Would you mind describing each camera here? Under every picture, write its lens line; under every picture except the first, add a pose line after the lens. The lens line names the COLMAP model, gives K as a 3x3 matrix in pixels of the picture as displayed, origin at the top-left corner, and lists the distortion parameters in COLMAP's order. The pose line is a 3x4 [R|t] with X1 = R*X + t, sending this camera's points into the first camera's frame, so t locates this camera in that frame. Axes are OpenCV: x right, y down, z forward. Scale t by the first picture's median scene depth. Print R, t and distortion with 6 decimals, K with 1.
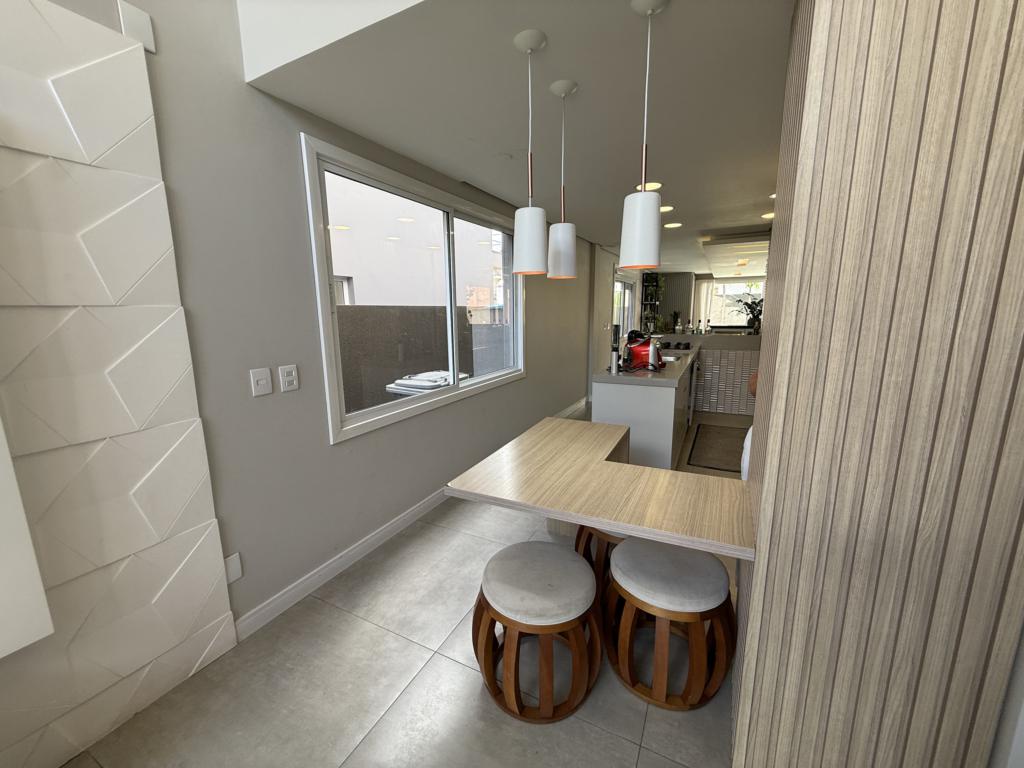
lens RADIAL K [[408.2, 0, 511.2], [0, 408.2, 386.4], [0, 0, 1]] dist [0.002283, -0.000380]
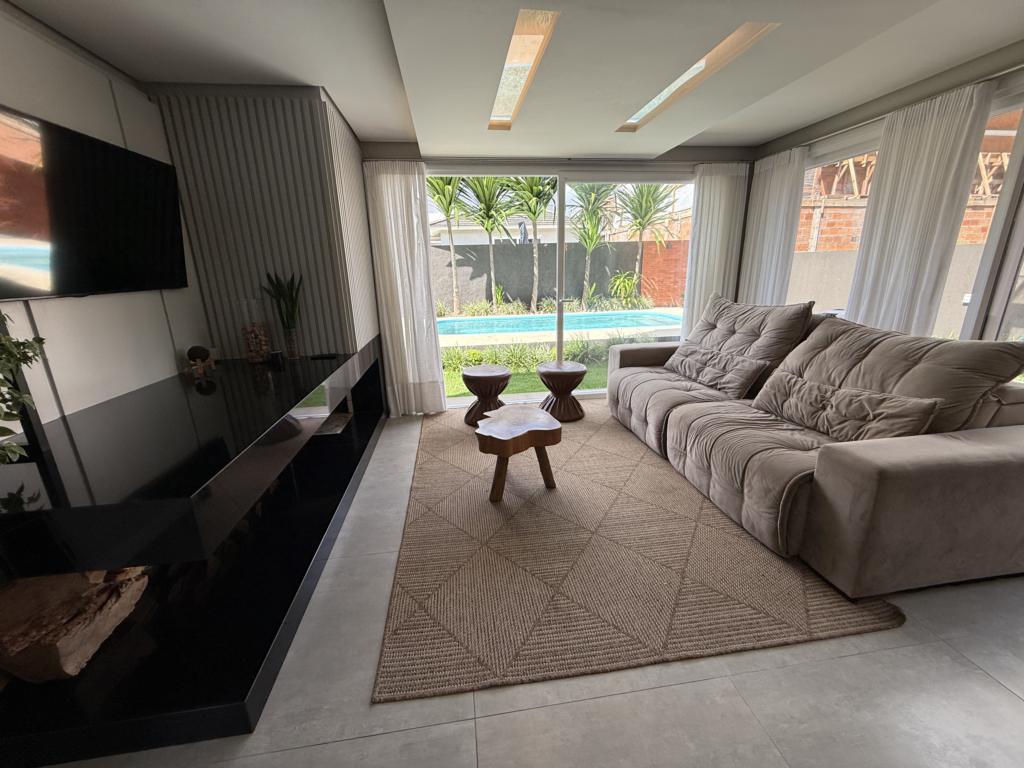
lens RADIAL K [[408.2, 0, 511.2], [0, 408.2, 386.4], [0, 0, 1]] dist [0.002283, -0.000380]
pose [[0.816960, -0.162937, 0.553198, 0.754419], [0.117581, 0.986168, 0.116819, -0.271522], [-0.564580, -0.030391, 0.824819, 1.485789]]
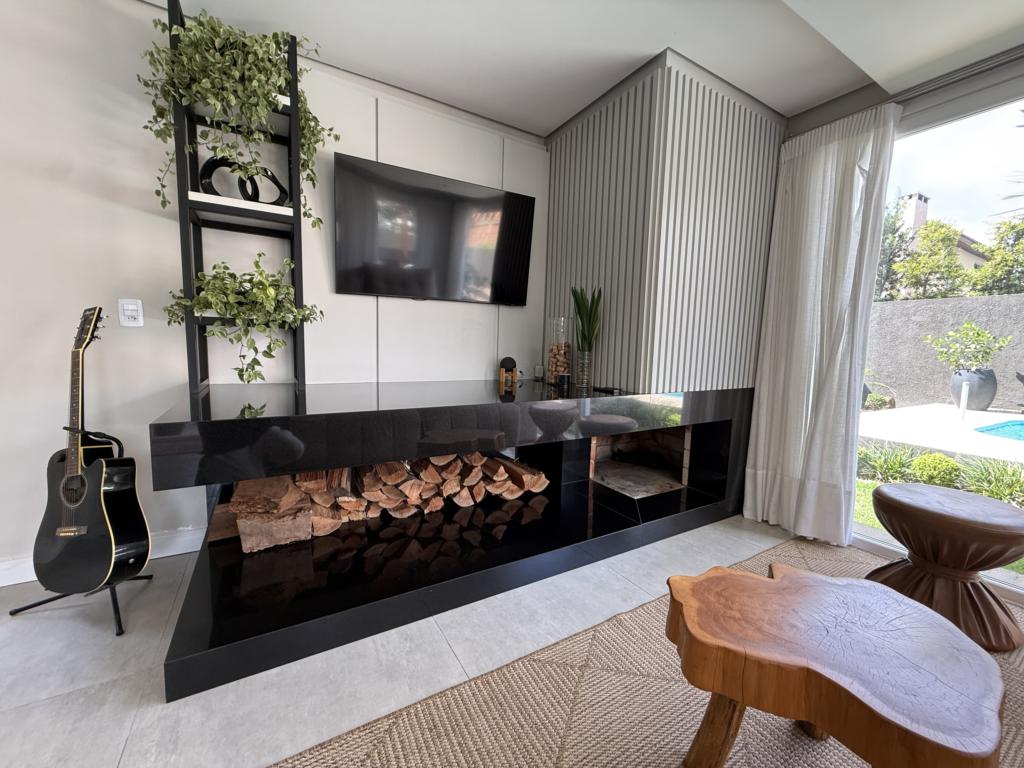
lens RADIAL K [[408.2, 0, 511.2], [0, 408.2, 386.4], [0, 0, 1]] dist [0.002283, -0.000380]
pose [[0.844338, 0.094076, -0.527488, 0.975761], [-0.135926, 0.989869, -0.041034, -0.250911], [0.518283, 0.106346, 0.848571, 1.640931]]
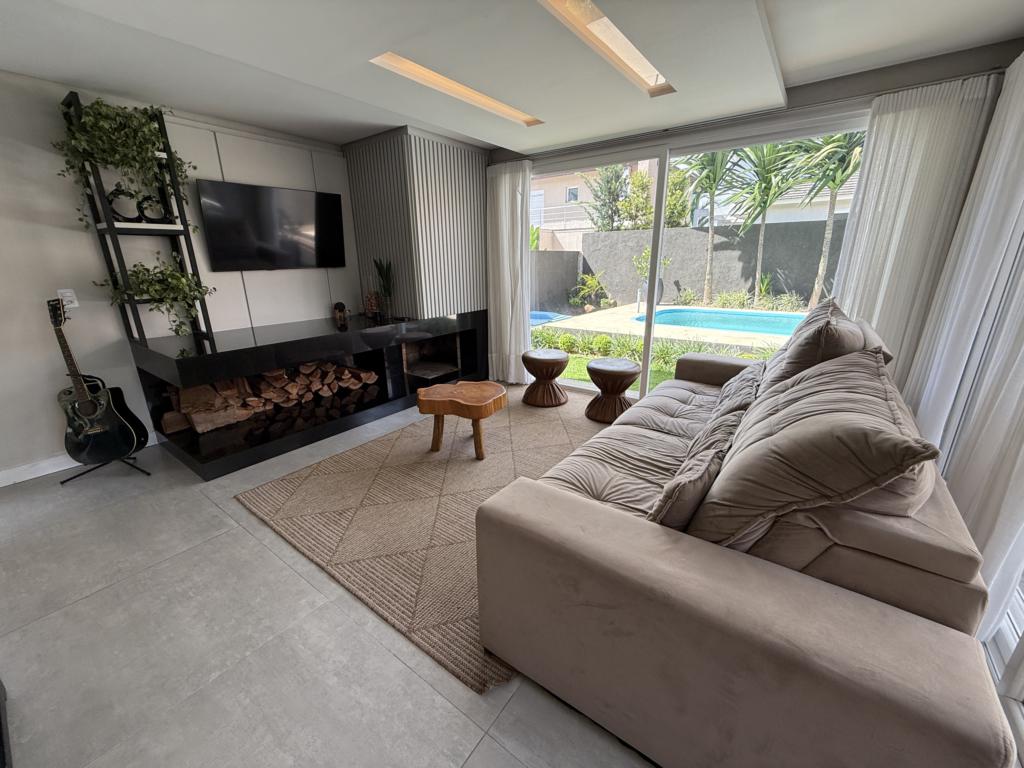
lens RADIAL K [[408.2, 0, 511.2], [0, 408.2, 386.4], [0, 0, 1]] dist [0.002283, -0.000380]
pose [[0.986746, 0.051547, -0.153870, 1.145276], [-0.032322, 0.991639, 0.124926, -0.254709], [0.159023, -0.118297, 0.980162, 1.351001]]
